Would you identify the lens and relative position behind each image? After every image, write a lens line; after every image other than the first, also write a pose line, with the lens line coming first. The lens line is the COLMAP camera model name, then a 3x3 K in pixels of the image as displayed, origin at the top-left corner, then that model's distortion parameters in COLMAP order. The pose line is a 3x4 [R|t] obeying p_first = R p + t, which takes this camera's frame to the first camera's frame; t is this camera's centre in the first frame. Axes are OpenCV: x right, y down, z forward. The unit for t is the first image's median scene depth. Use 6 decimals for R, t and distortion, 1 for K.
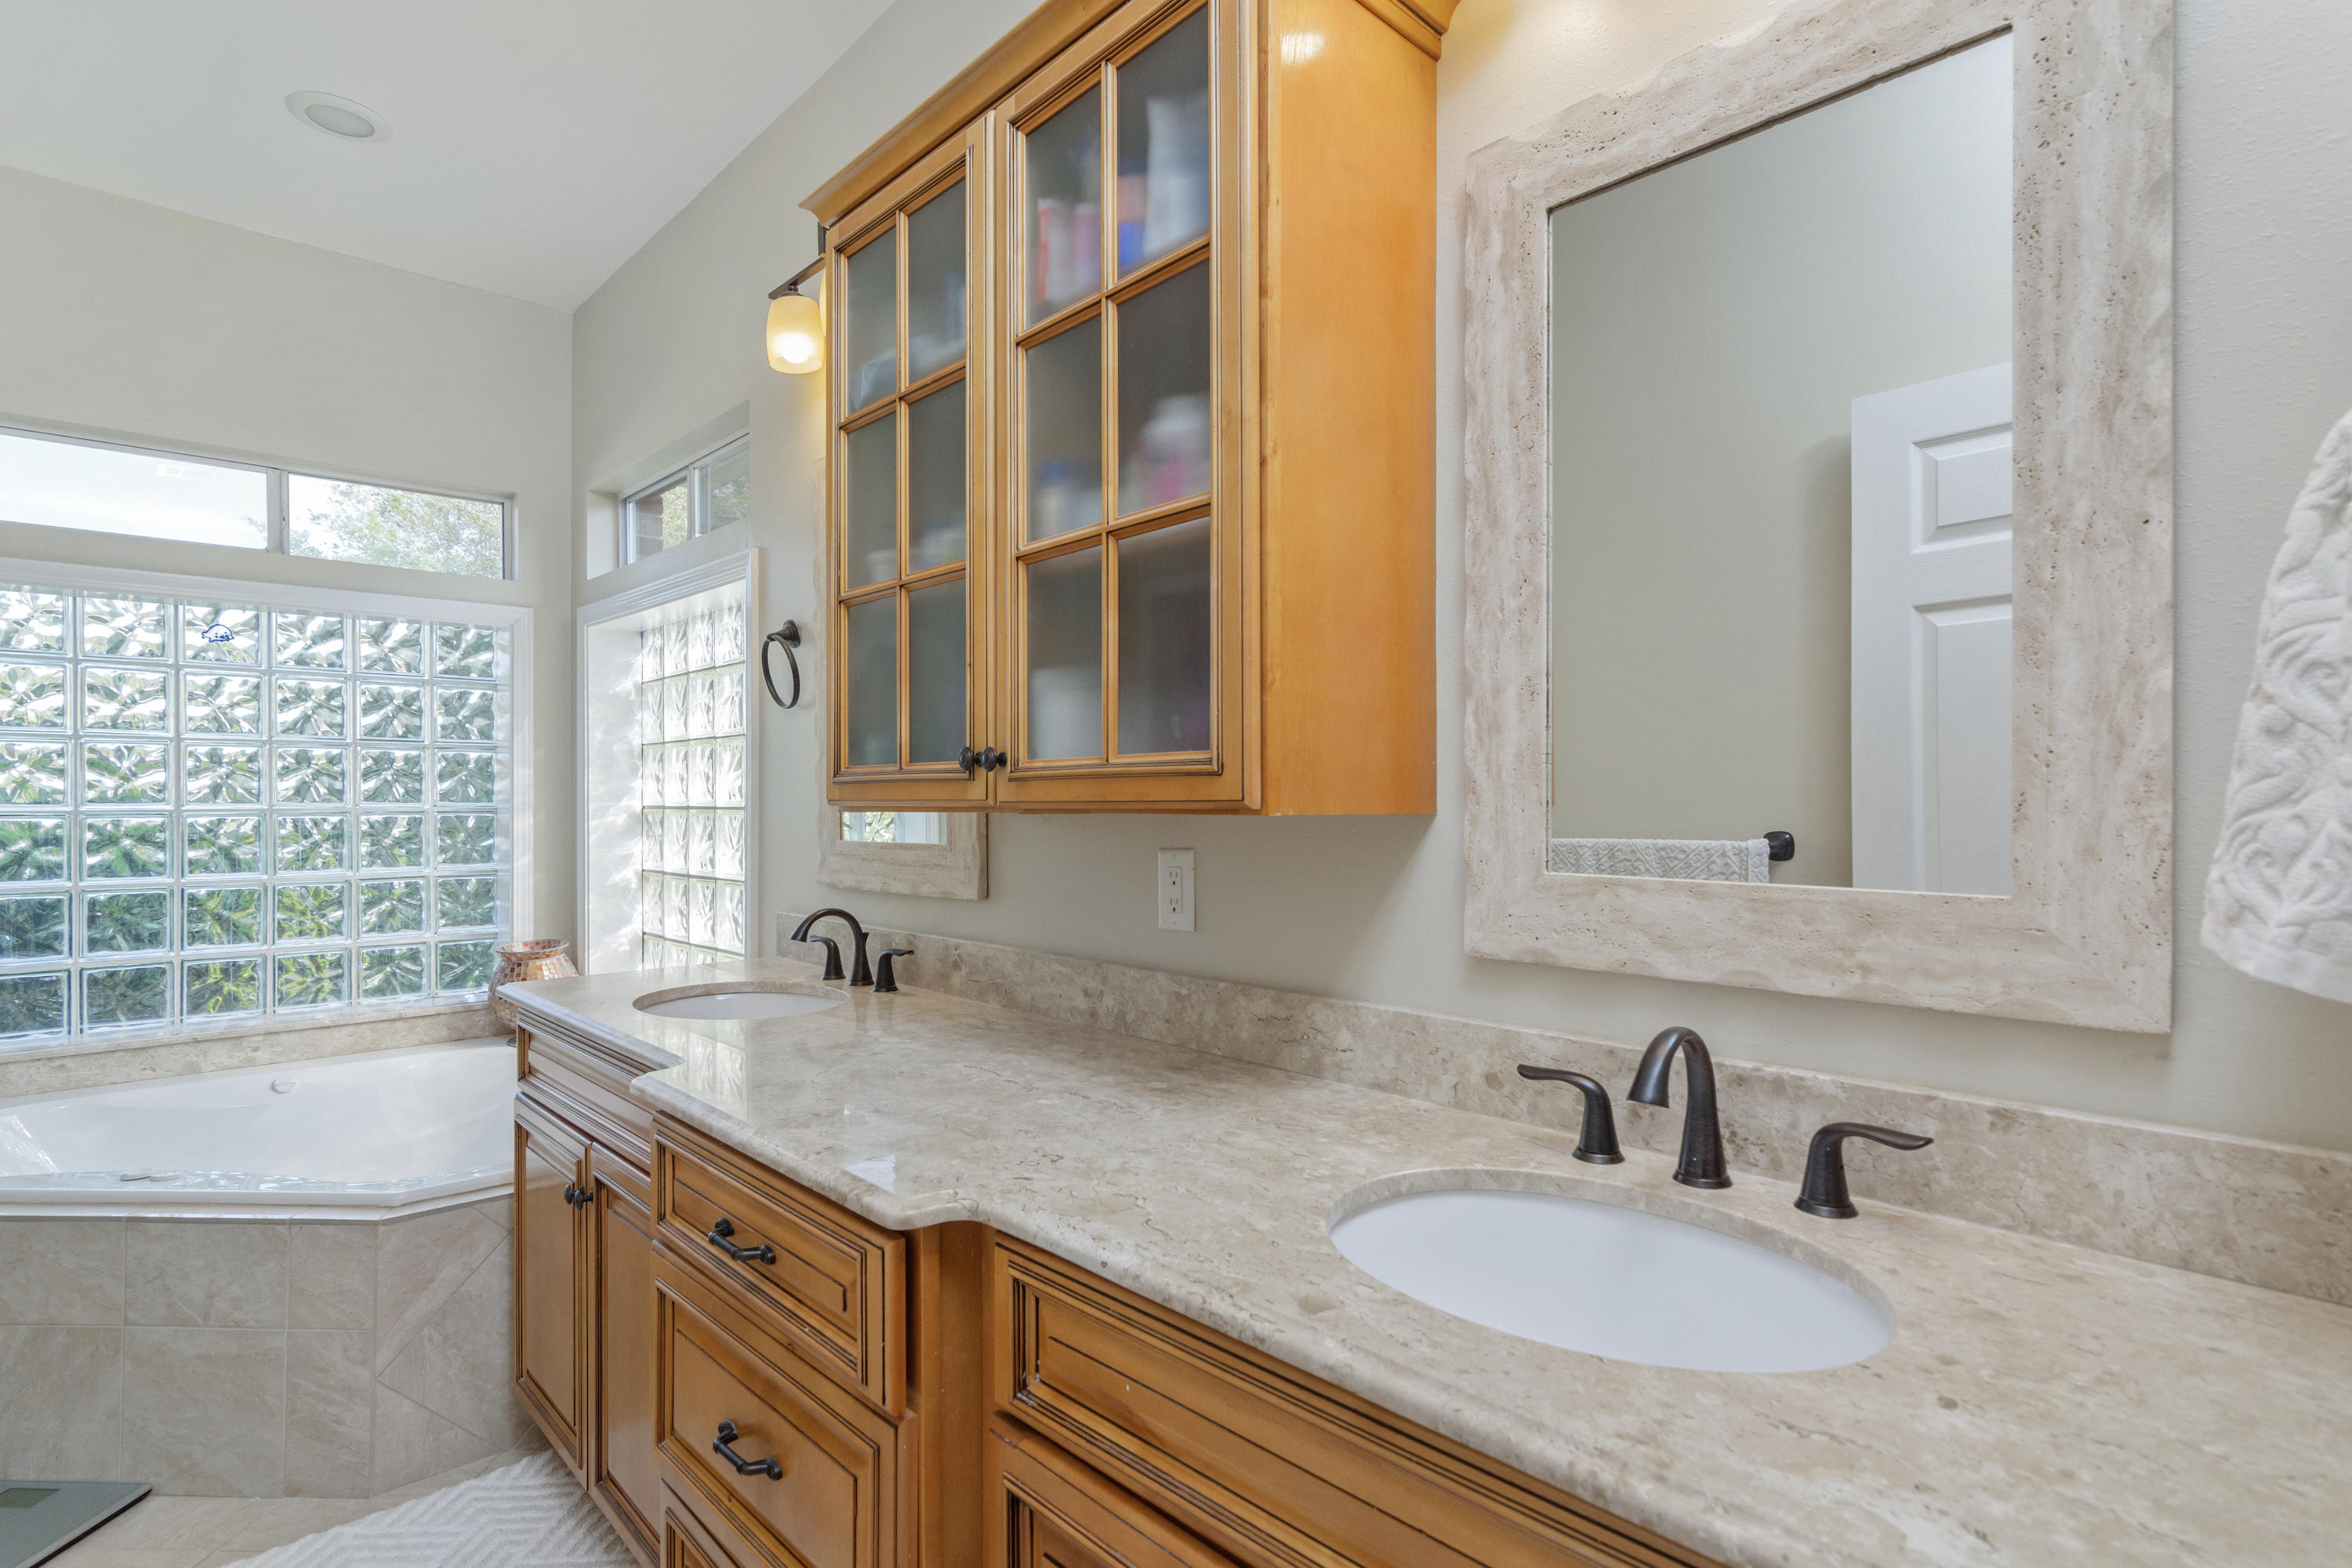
lens RADIAL K [[1137.5, 0, 1173.2], [0, 1137.5, 797.4], [0, 0, 1]] dist [0.007206, -0.001027]
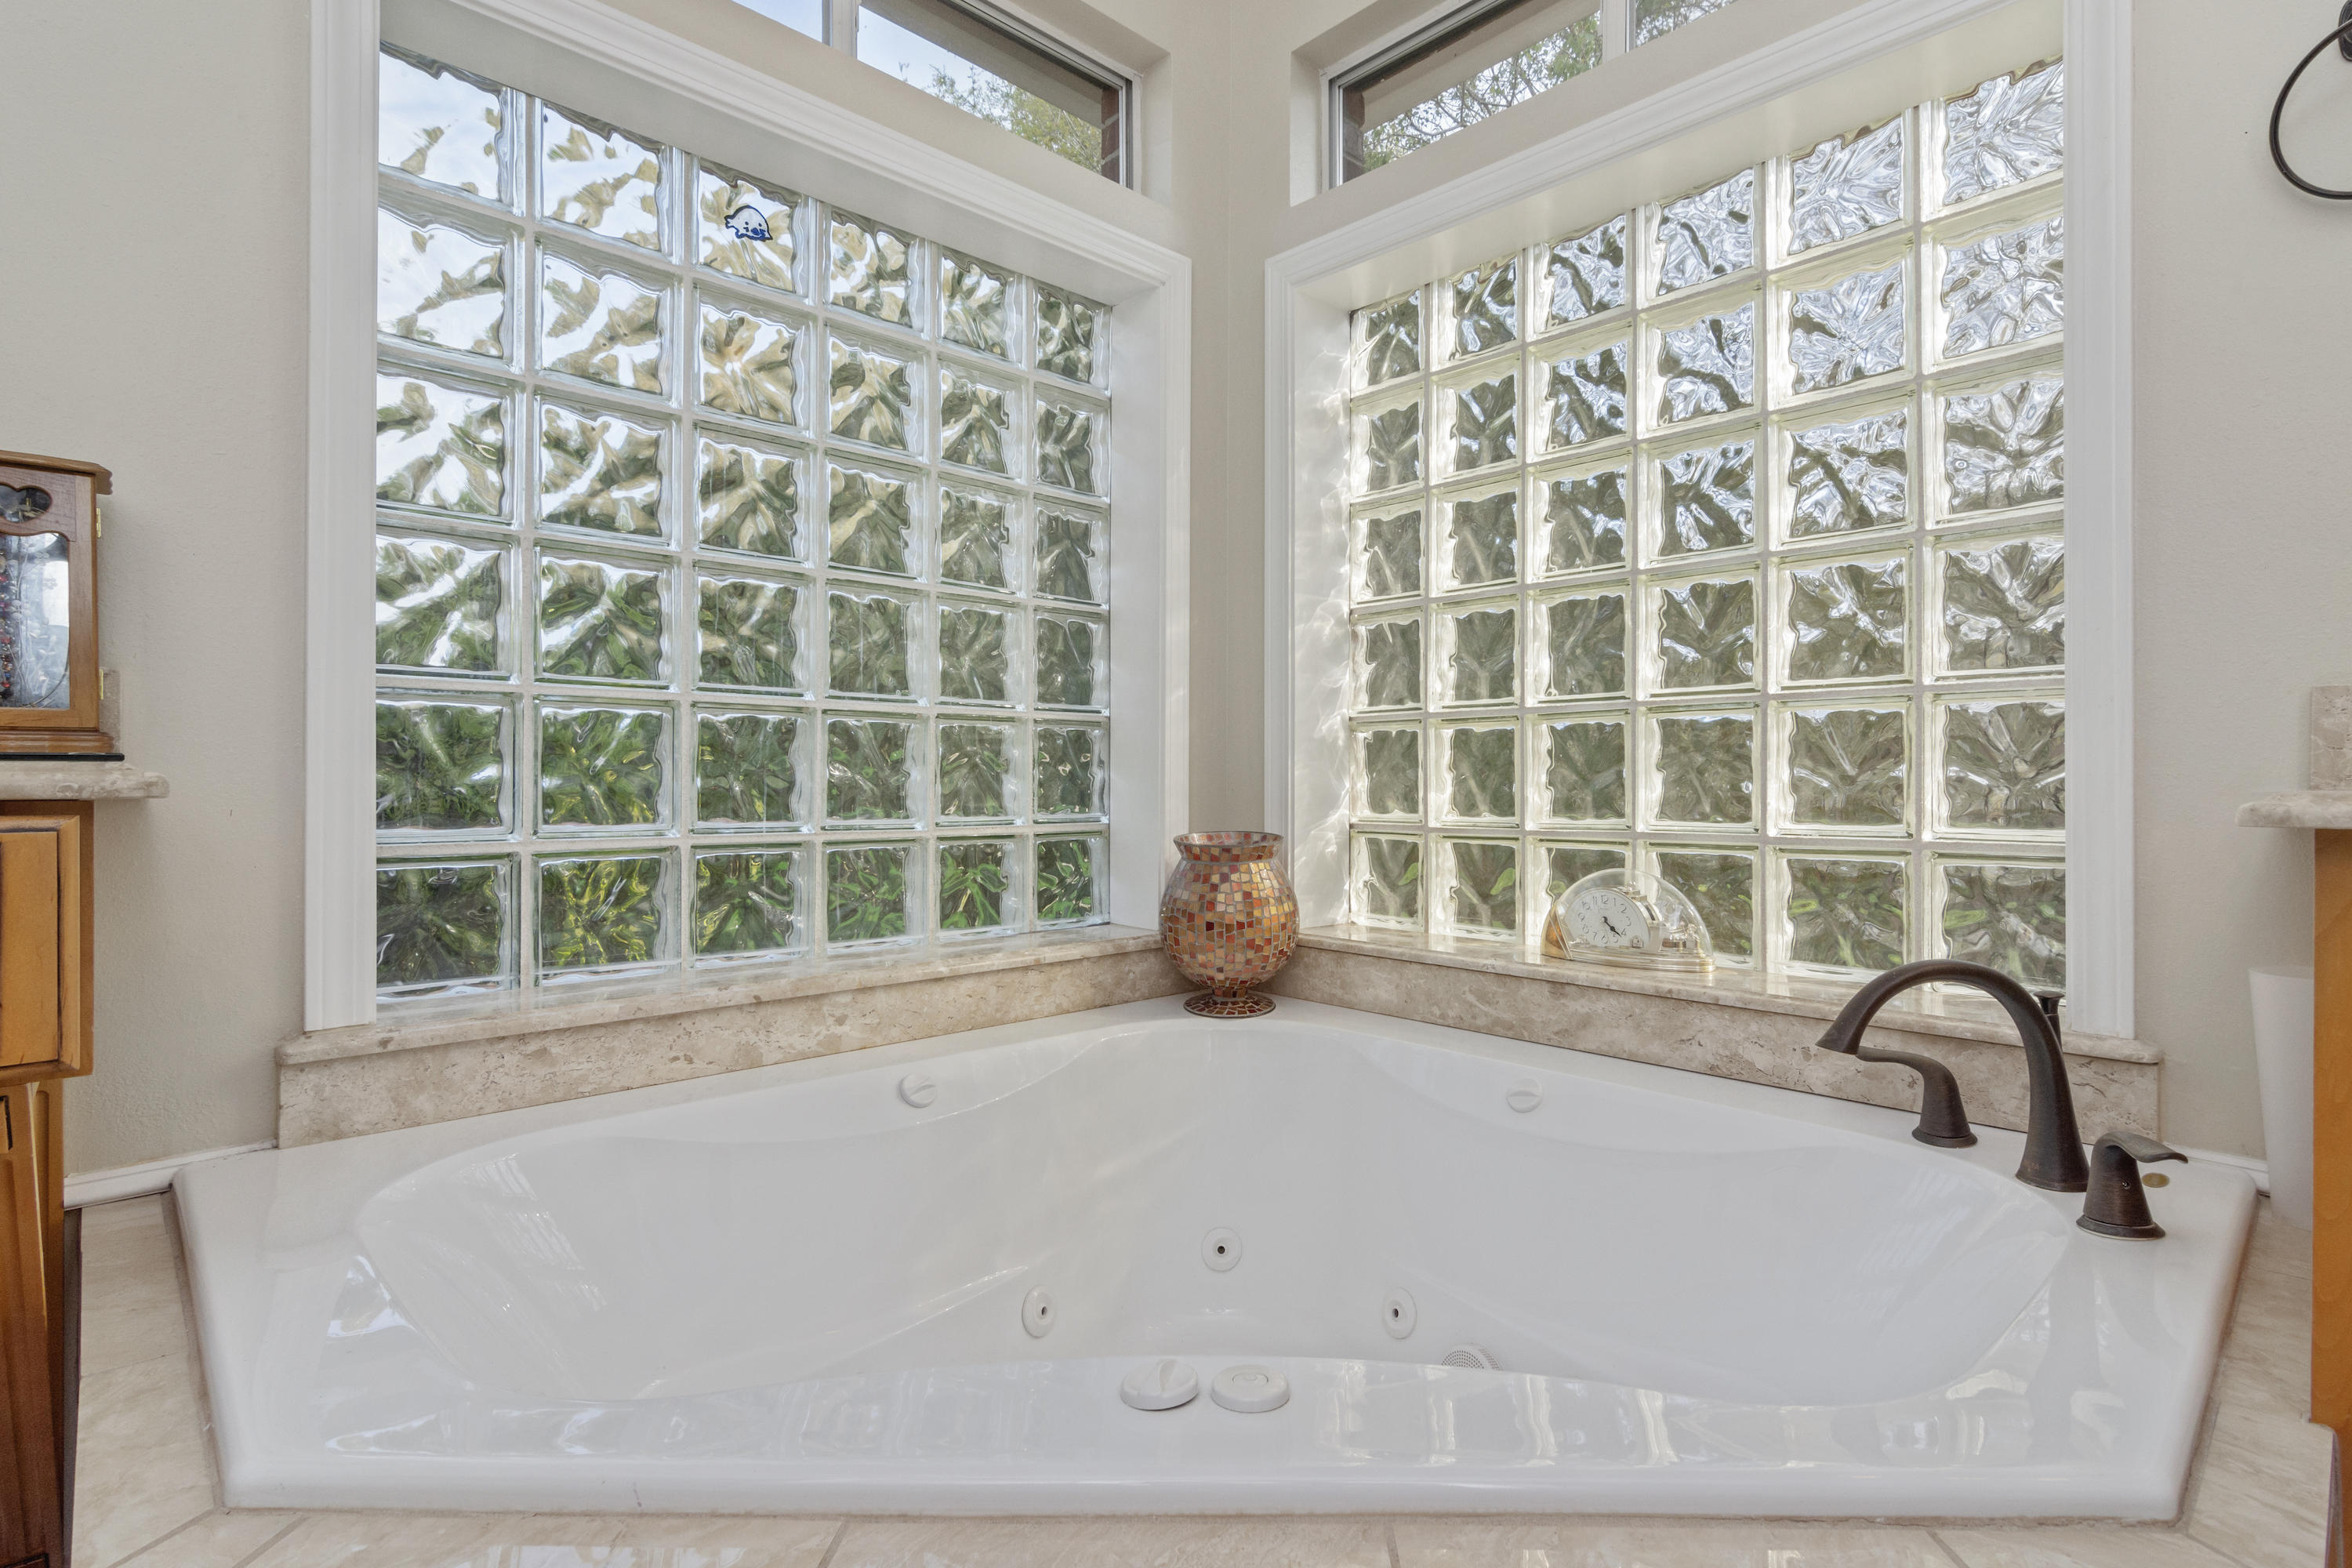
lens RADIAL K [[1137.5, 0, 1164.7], [0, 1137.5, 783.5], [0, 0, 1]] dist [0.007206, -0.001027]
pose [[0.999892, 0.003878, 0.014190, -0.627084], [-0.003930, 0.999986, 0.003597, 0.105599], [-0.014176, -0.003652, 0.999893, 0.459125]]
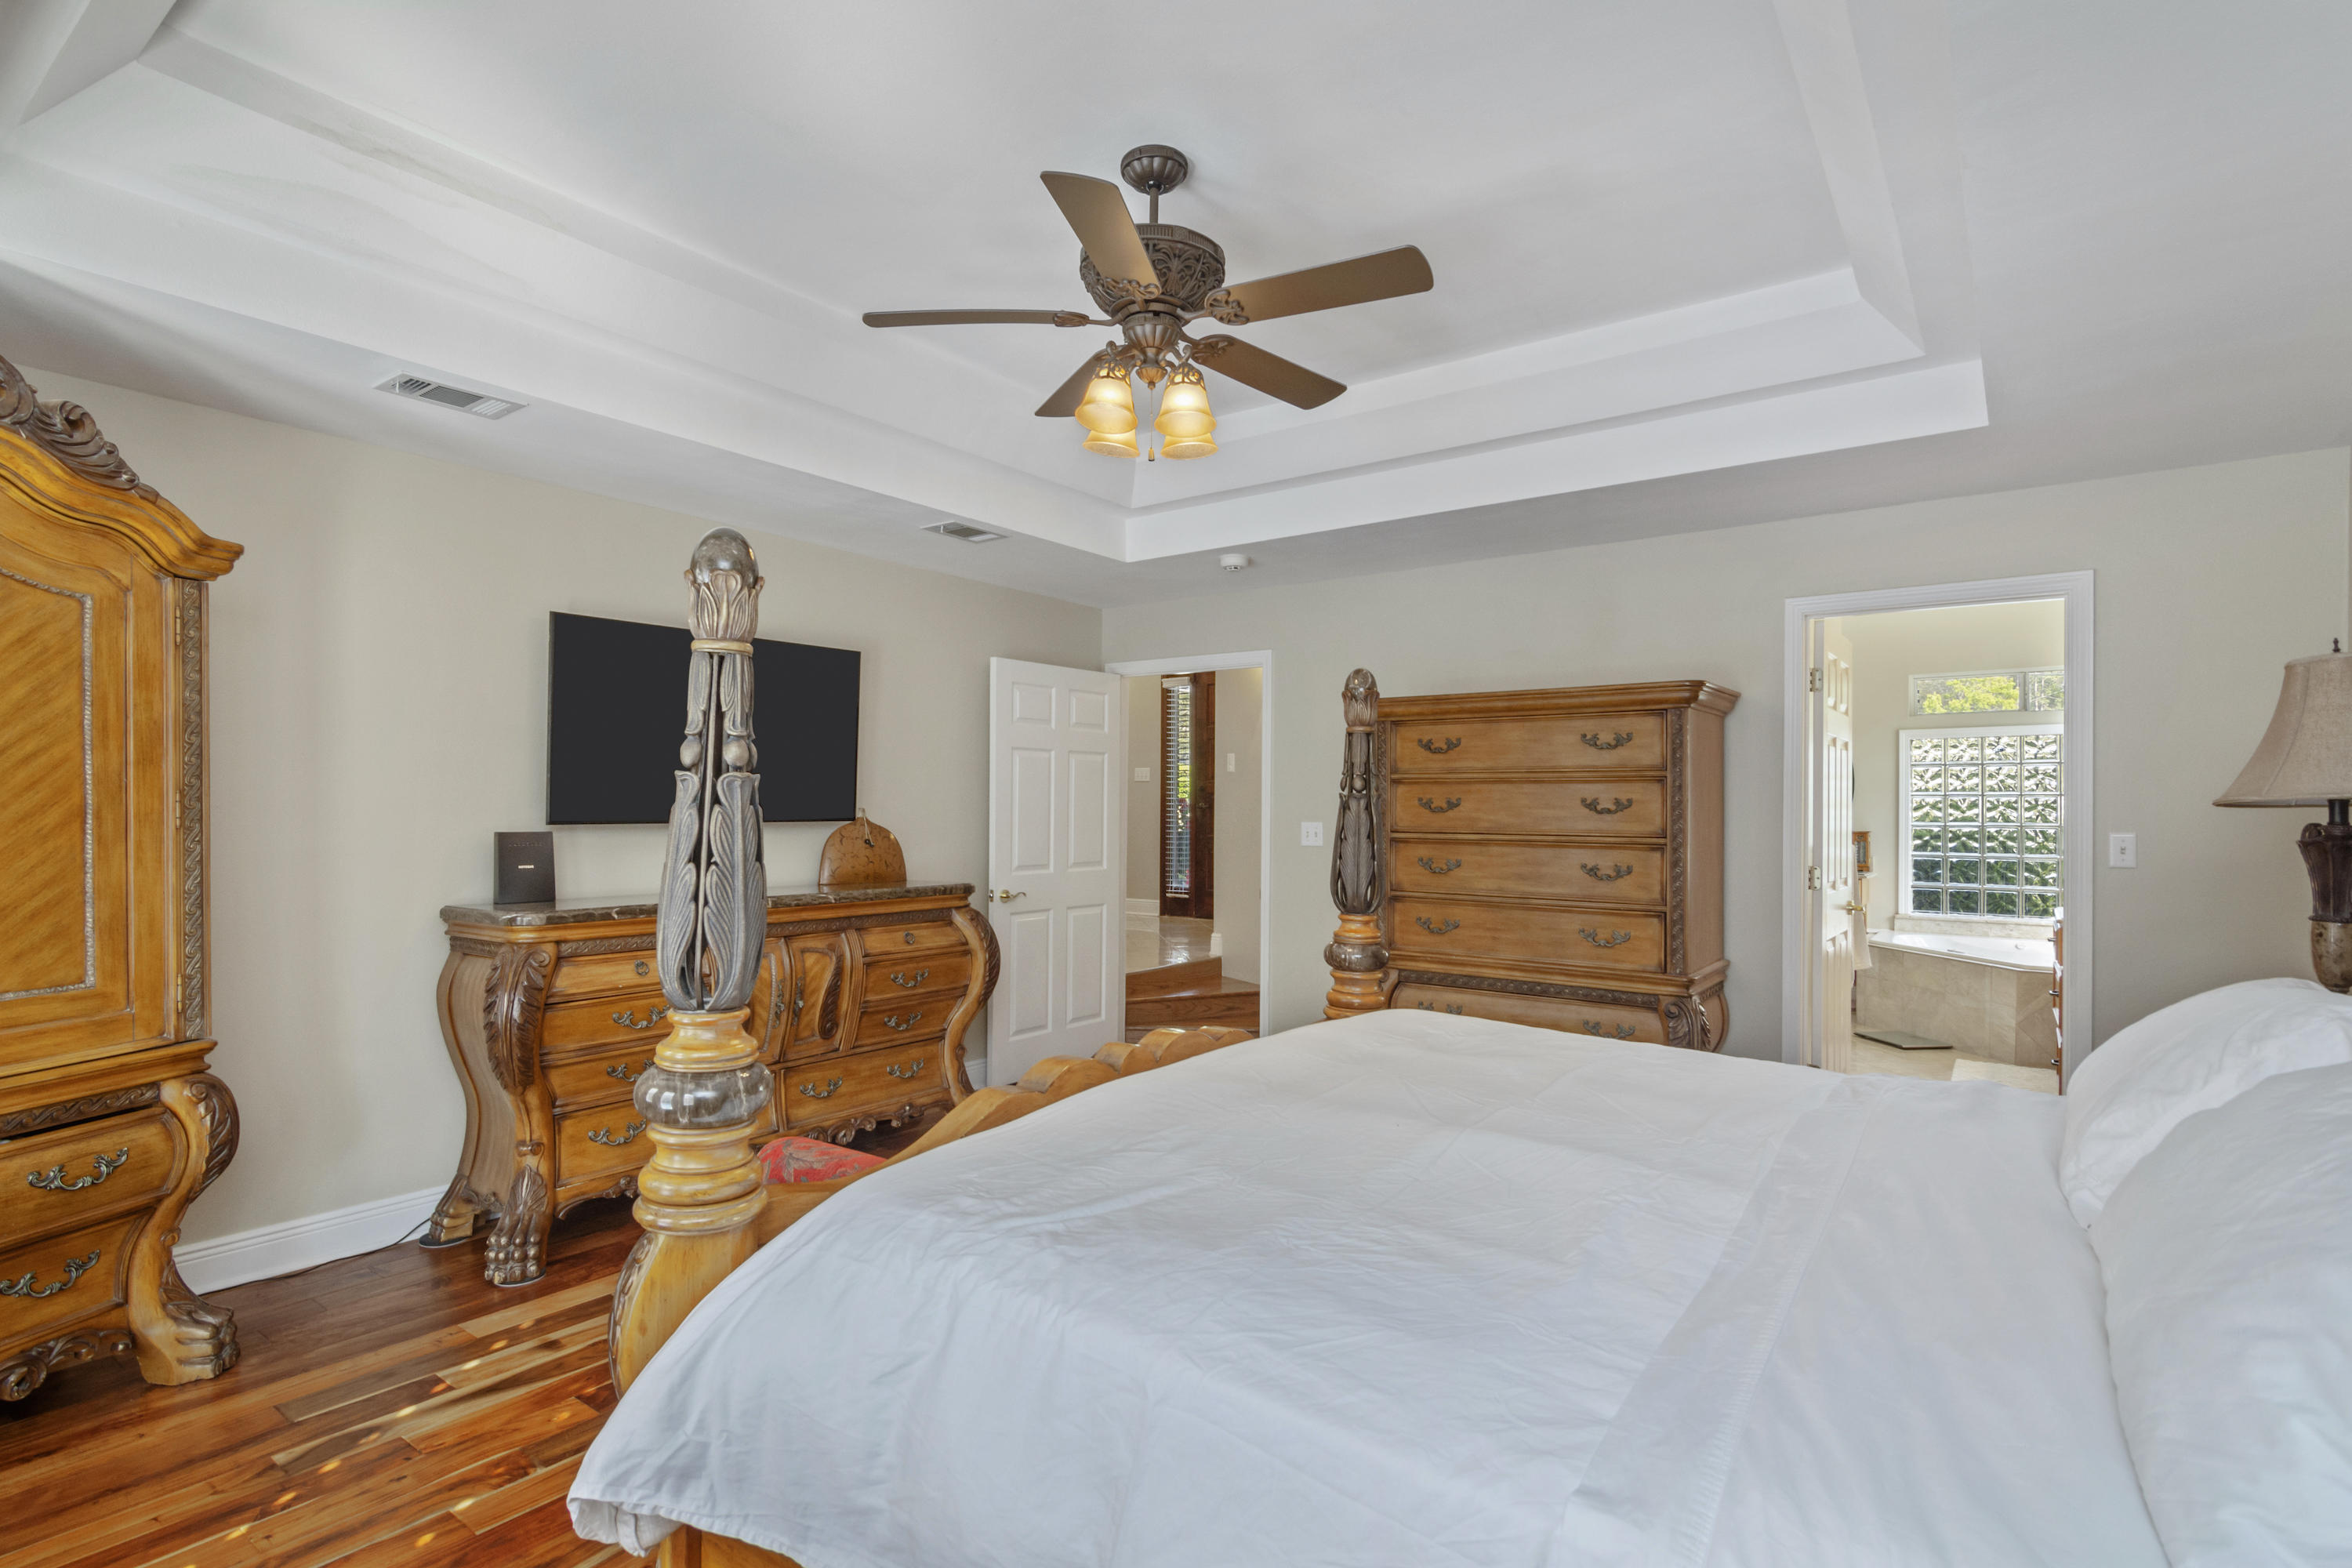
lens RADIAL K [[1137.5, 0, 1178.8], [0, 1137.5, 804.1], [0, 0, 1]] dist [0.007206, -0.001027]
pose [[0.174854, 0.003931, -0.984587, 1.097389], [-0.003973, 0.999987, 0.003287, -0.032282], [0.984586, 0.003337, 0.174867, -0.989928]]
